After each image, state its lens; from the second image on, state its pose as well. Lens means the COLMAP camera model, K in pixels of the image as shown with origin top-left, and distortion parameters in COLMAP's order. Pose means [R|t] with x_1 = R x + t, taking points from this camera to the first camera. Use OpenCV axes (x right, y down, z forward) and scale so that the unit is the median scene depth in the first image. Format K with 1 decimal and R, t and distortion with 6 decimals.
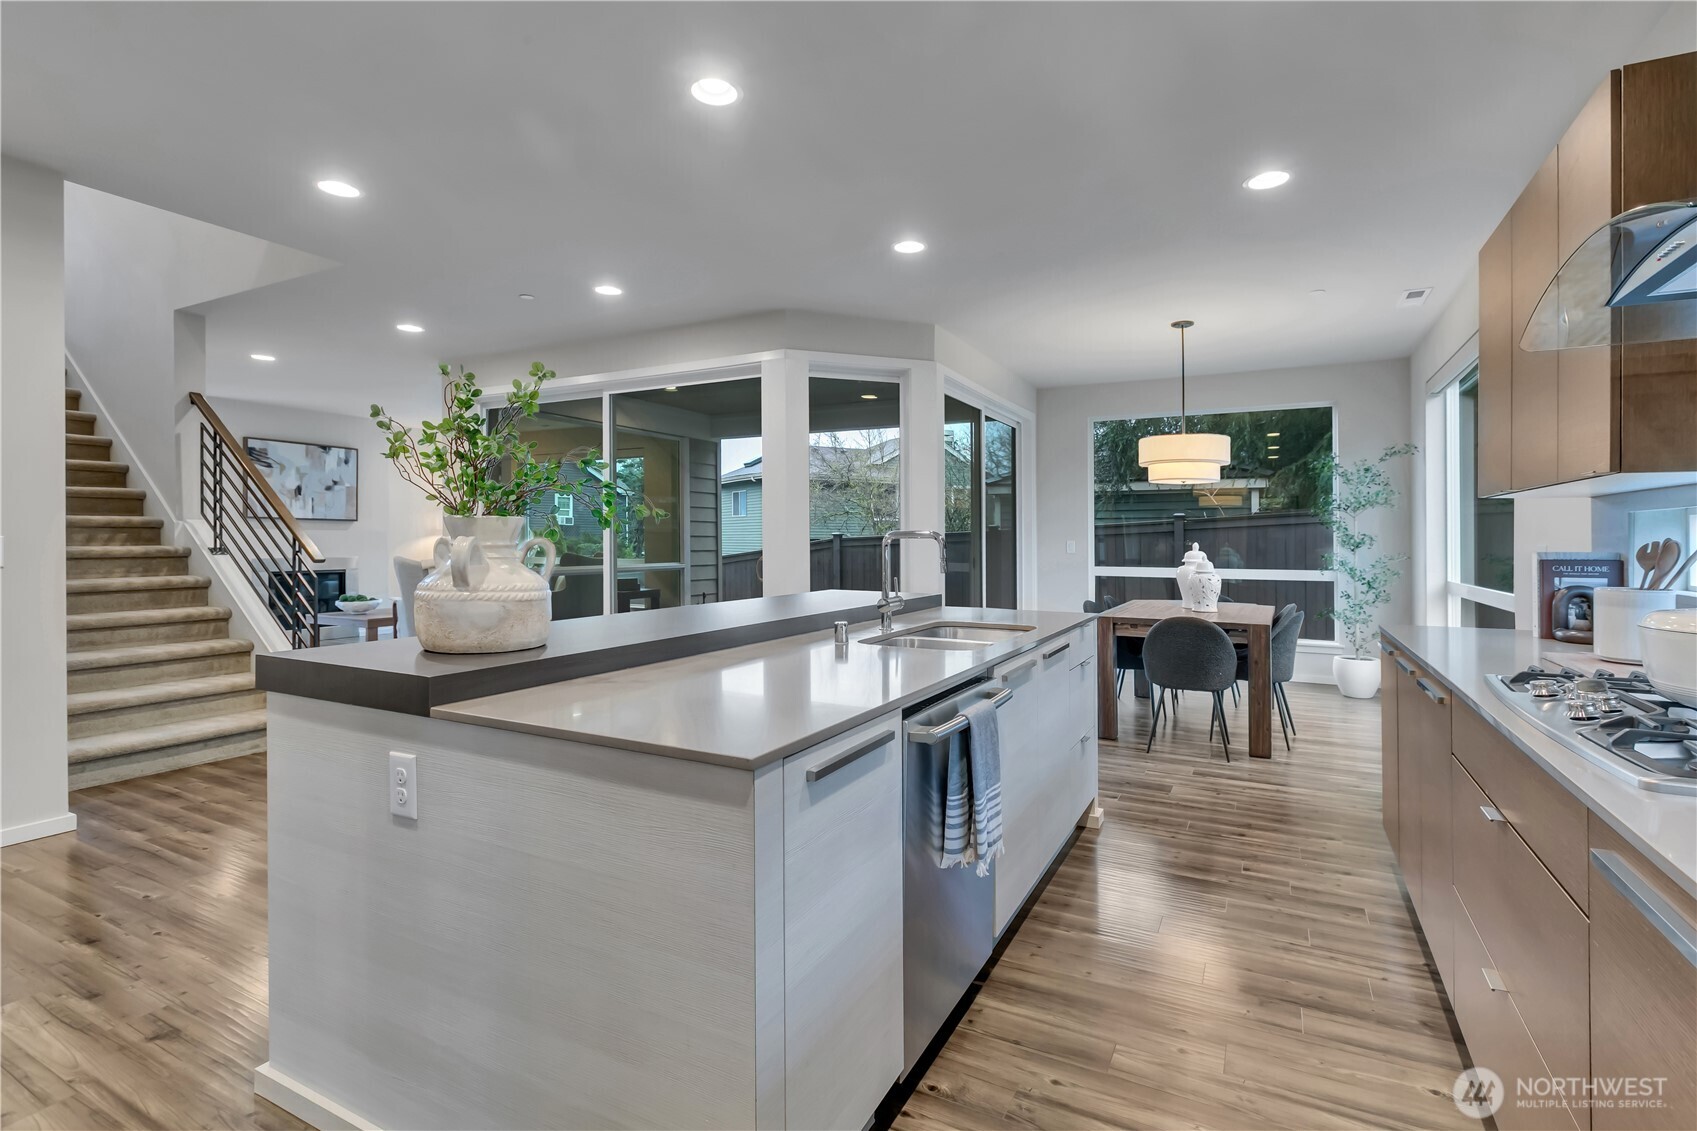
lens RADIAL K [[796.6, 0, 863.3], [0, 796.6, 552.3], [0, 0, 1]] dist [-0.000937, 0.002239]
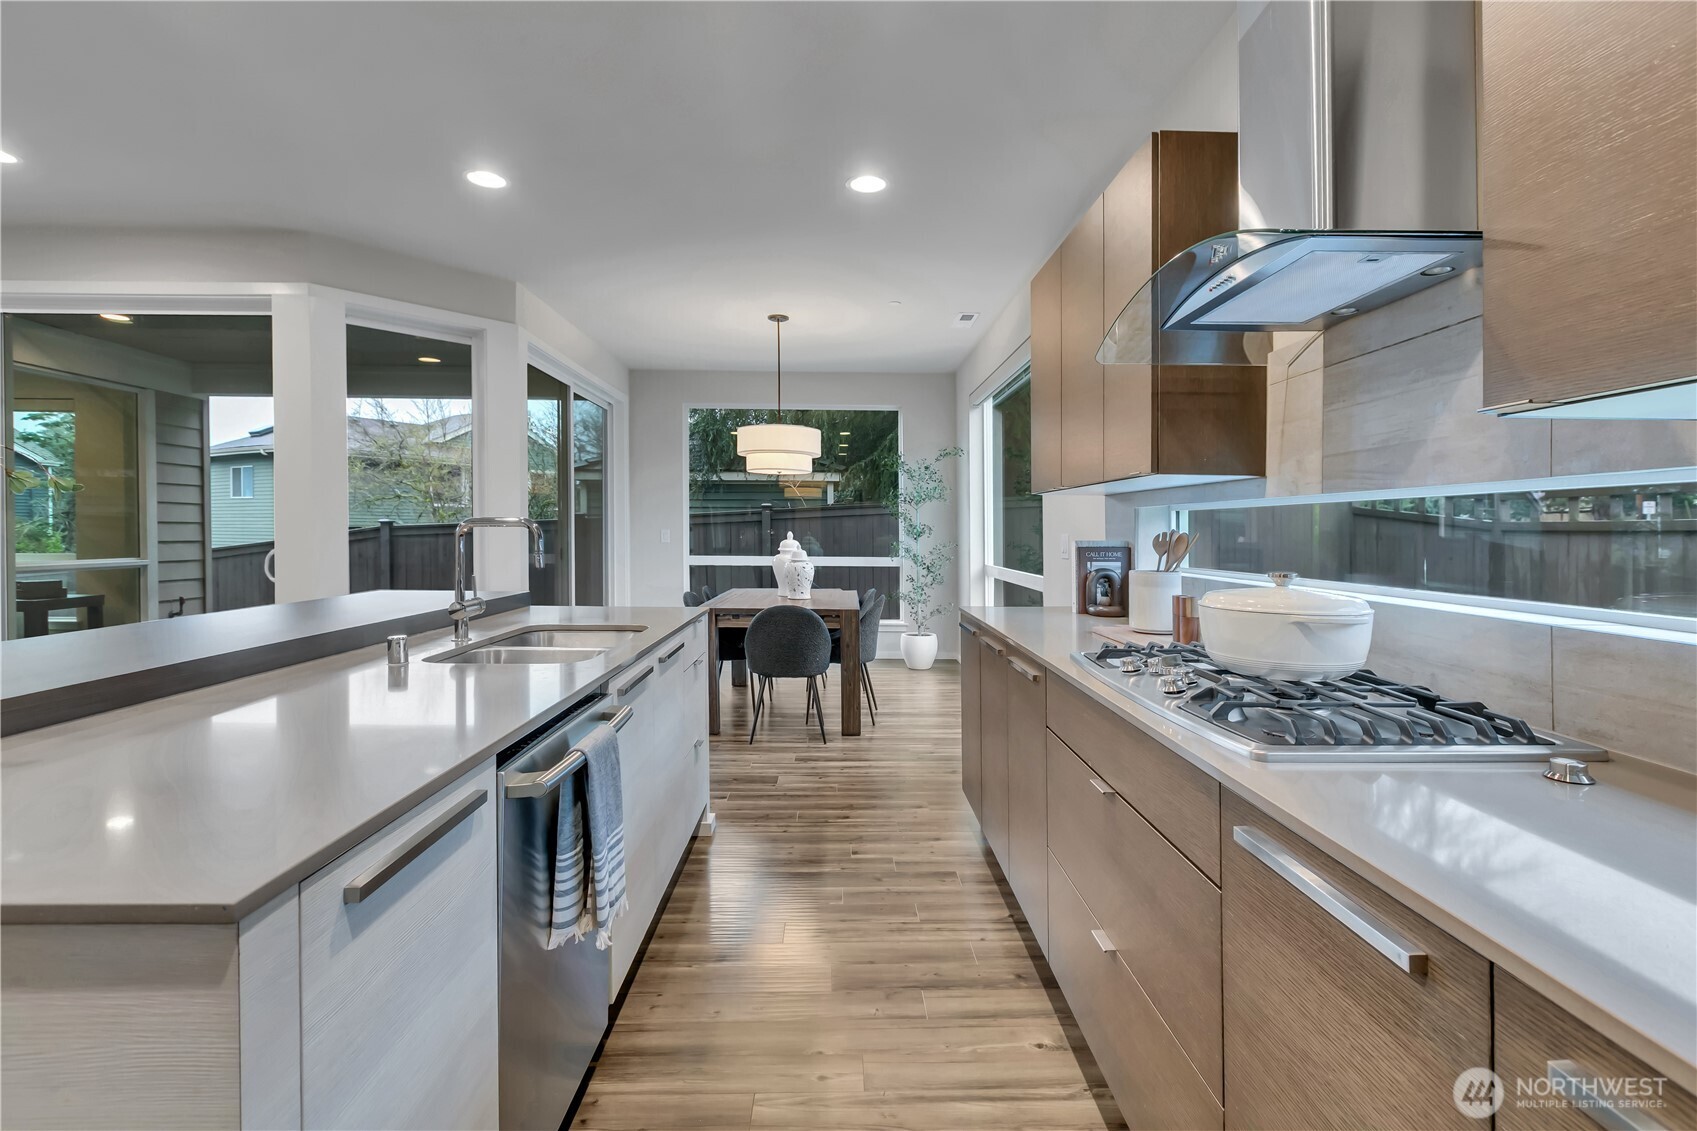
lens RADIAL K [[796.6, 0, 853.5], [0, 796.6, 537.9], [0, 0, 1]] dist [-0.000937, 0.002239]
pose [[0.878057, -0.002523, 0.478549, -0.006638], [0.004546, 0.999985, -0.003068, -0.001672], [-0.478534, 0.004869, 0.878055, 0.091110]]
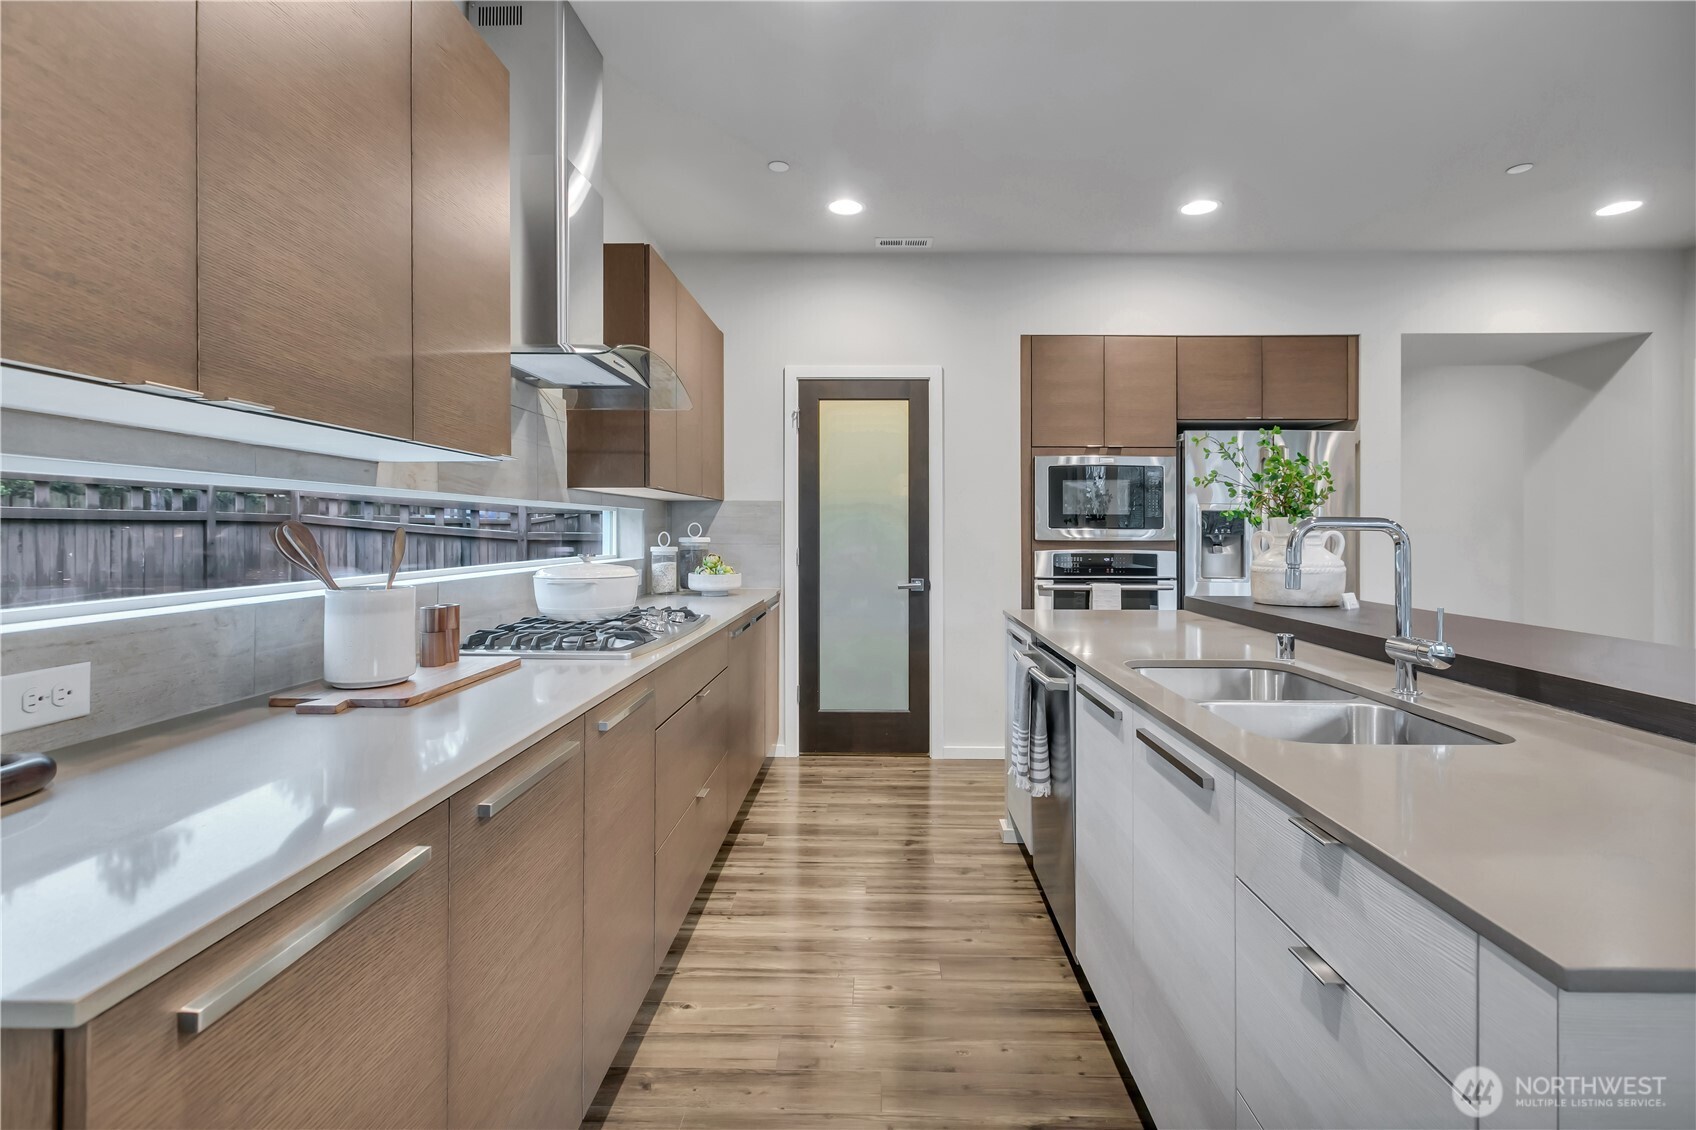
lens RADIAL K [[782.3, 0, 877.3], [0, 782.3, 526.6], [0, 0, 1]] dist [-0.002427, -0.000132]
pose [[-0.890032, -0.007255, -0.455840, 0.519708], [-0.013564, 0.999852, 0.010571, -0.016628], [0.455696, 0.015591, -0.889999, 1.108416]]
